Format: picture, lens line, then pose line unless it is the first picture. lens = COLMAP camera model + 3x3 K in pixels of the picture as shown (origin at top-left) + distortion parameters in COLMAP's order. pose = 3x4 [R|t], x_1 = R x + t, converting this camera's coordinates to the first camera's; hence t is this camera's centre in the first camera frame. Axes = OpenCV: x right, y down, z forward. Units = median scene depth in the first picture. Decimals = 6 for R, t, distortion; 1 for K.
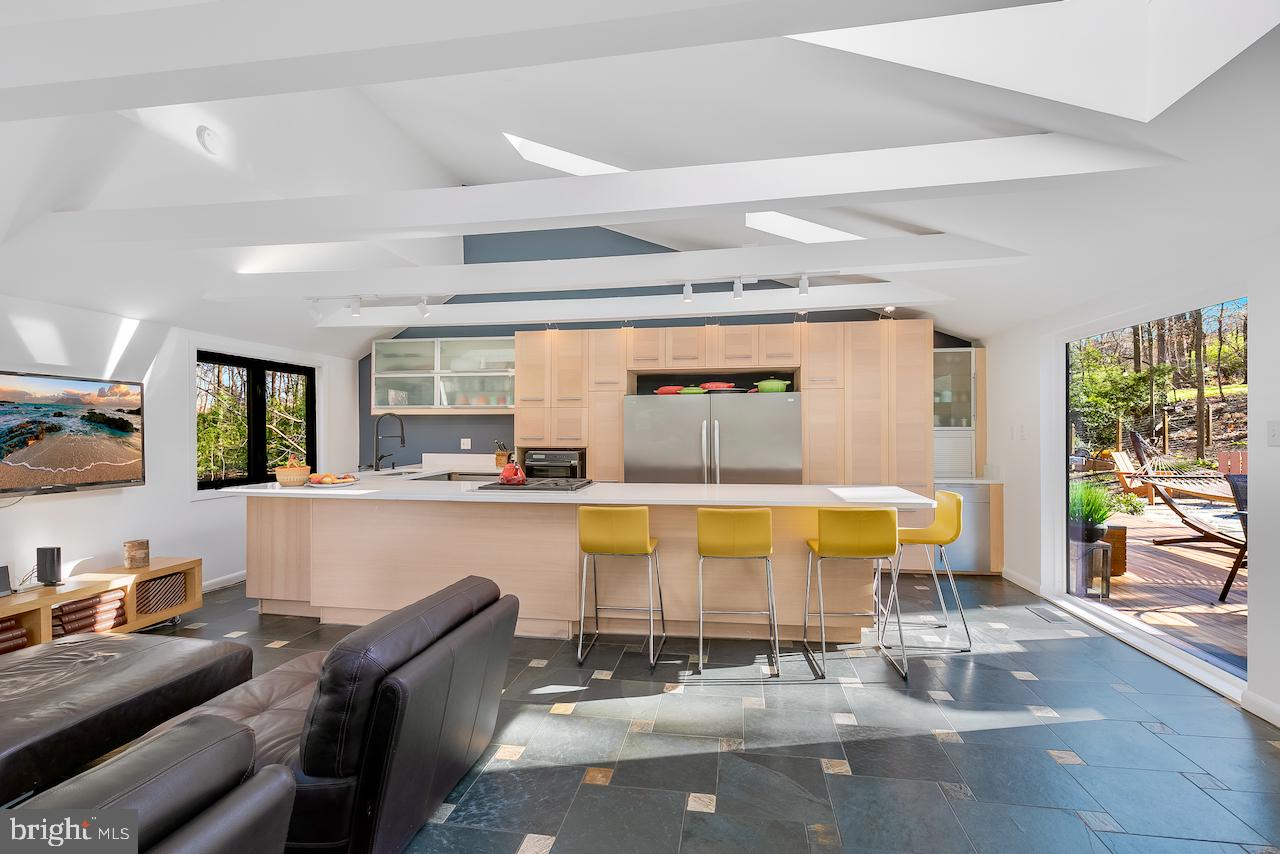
lens RADIAL K [[575.6, 0, 636.3], [0, 575.6, 430.0], [0, 0, 1]] dist [0.007719, -0.001096]
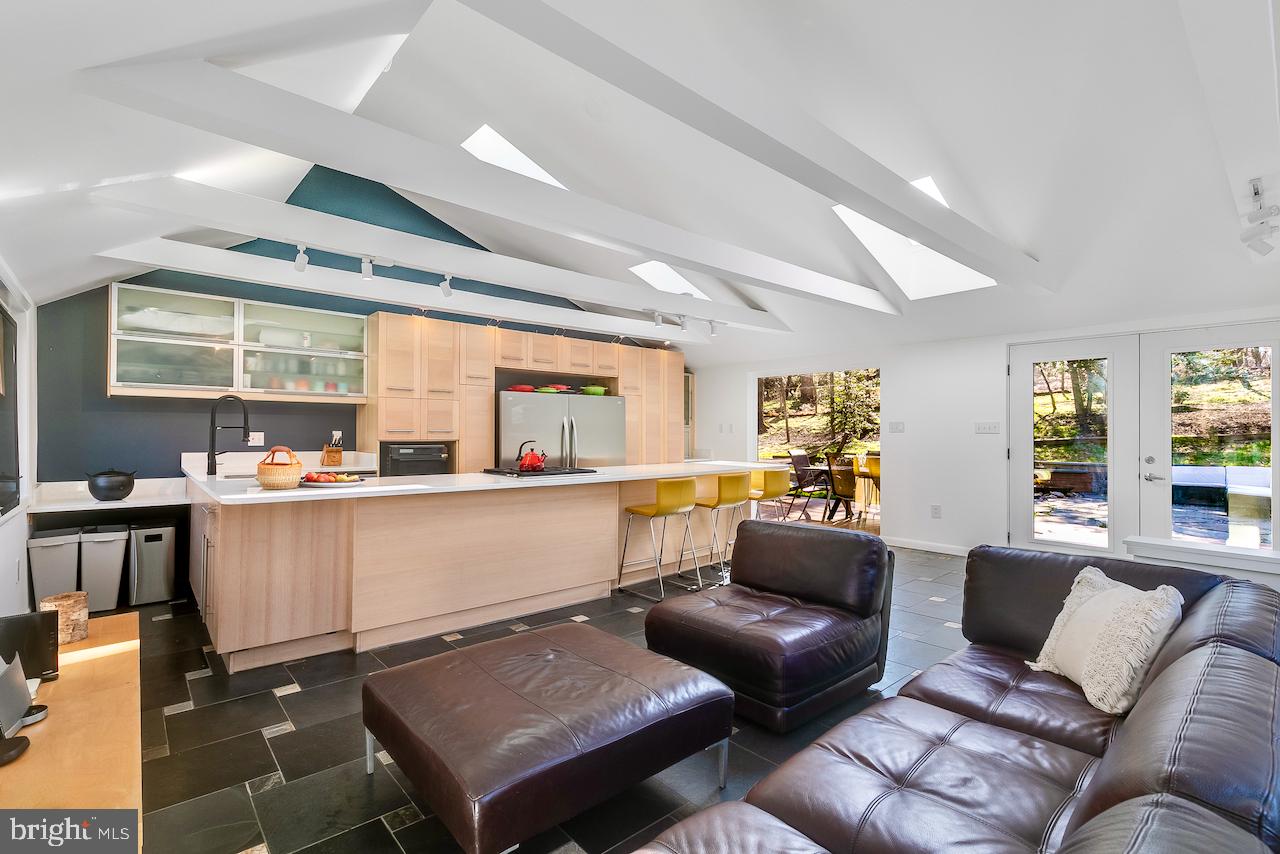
lens RADIAL K [[575.6, 0, 644.6], [0, 575.6, 426.7], [0, 0, 1]] dist [0.007719, -0.001096]
pose [[0.626764, 0.012641, 0.779107, -0.731998], [-0.003419, 0.999903, -0.013473, 0.020606], [-0.779202, 0.005780, 0.626747, 0.139289]]
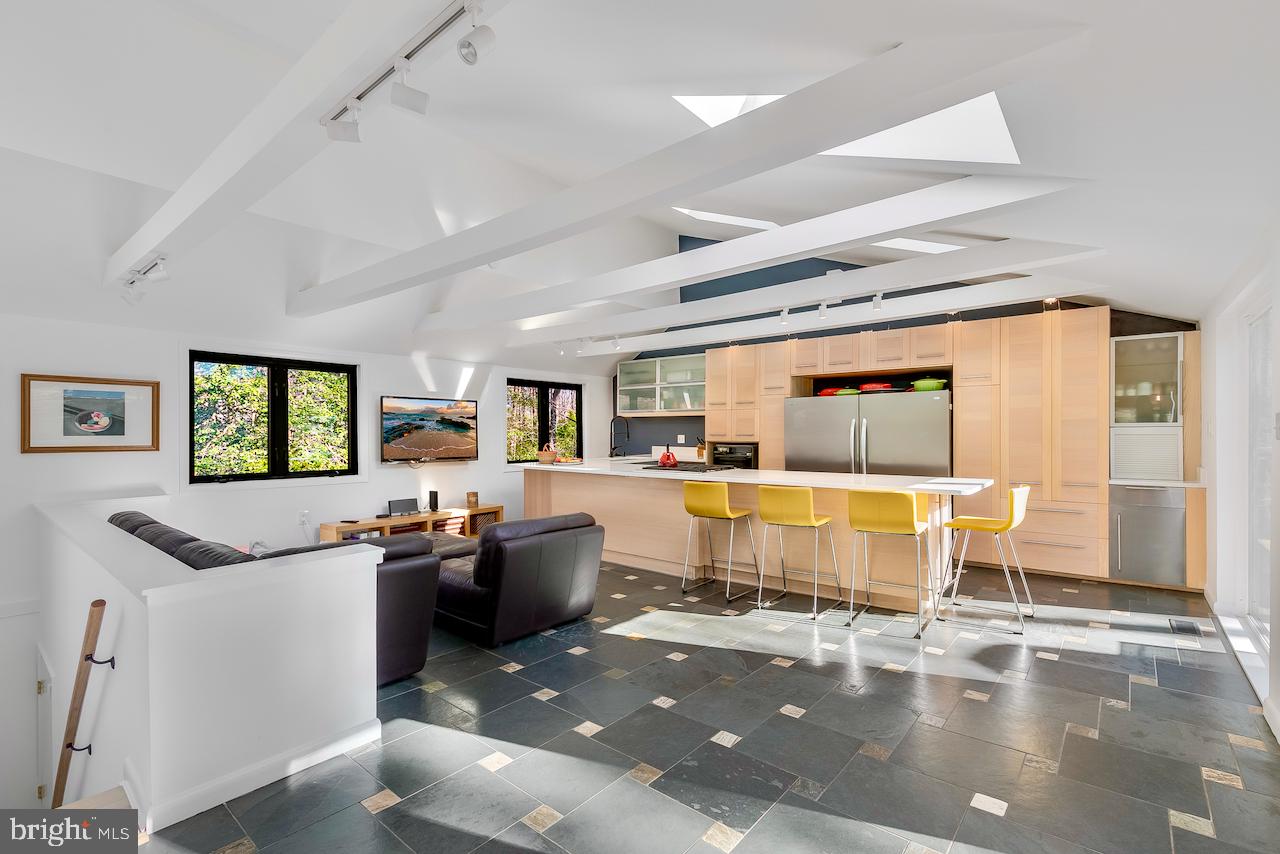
lens RADIAL K [[575.6, 0, 638.1], [0, 575.6, 435.3], [0, 0, 1]] dist [0.007719, -0.001096]
pose [[0.861617, 0.003509, -0.507547, 0.341037], [0.001911, 0.999947, 0.010156, 0.003441], [0.507555, -0.009721, 0.861564, -0.180700]]
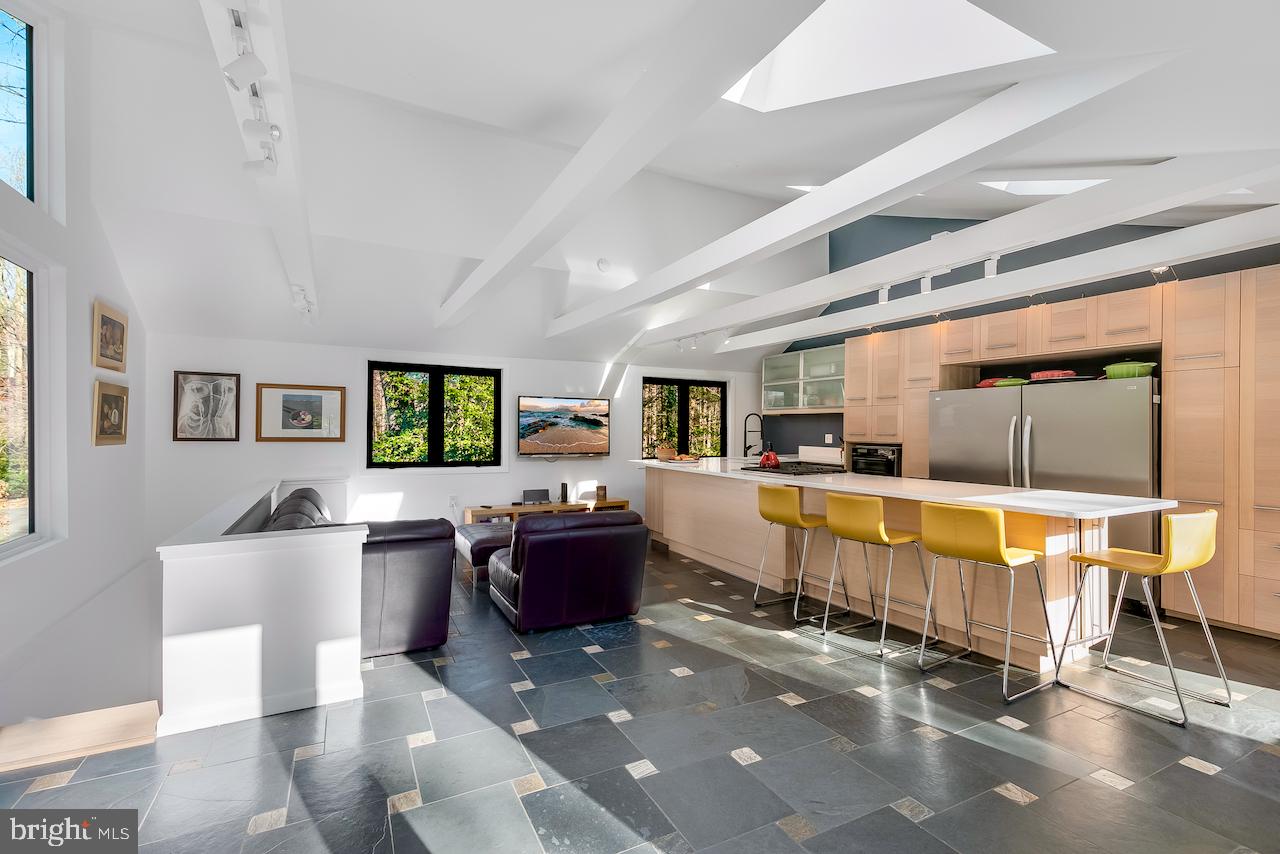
lens RADIAL K [[575.6, 0, 636.8], [0, 575.6, 429.3], [0, 0, 1]] dist [0.007719, -0.001096]
pose [[0.600037, 0.005283, -0.799955, 0.503341], [-0.005408, 0.999982, 0.002547, 0.005507], [0.799954, 0.002798, 0.600055, 0.002361]]
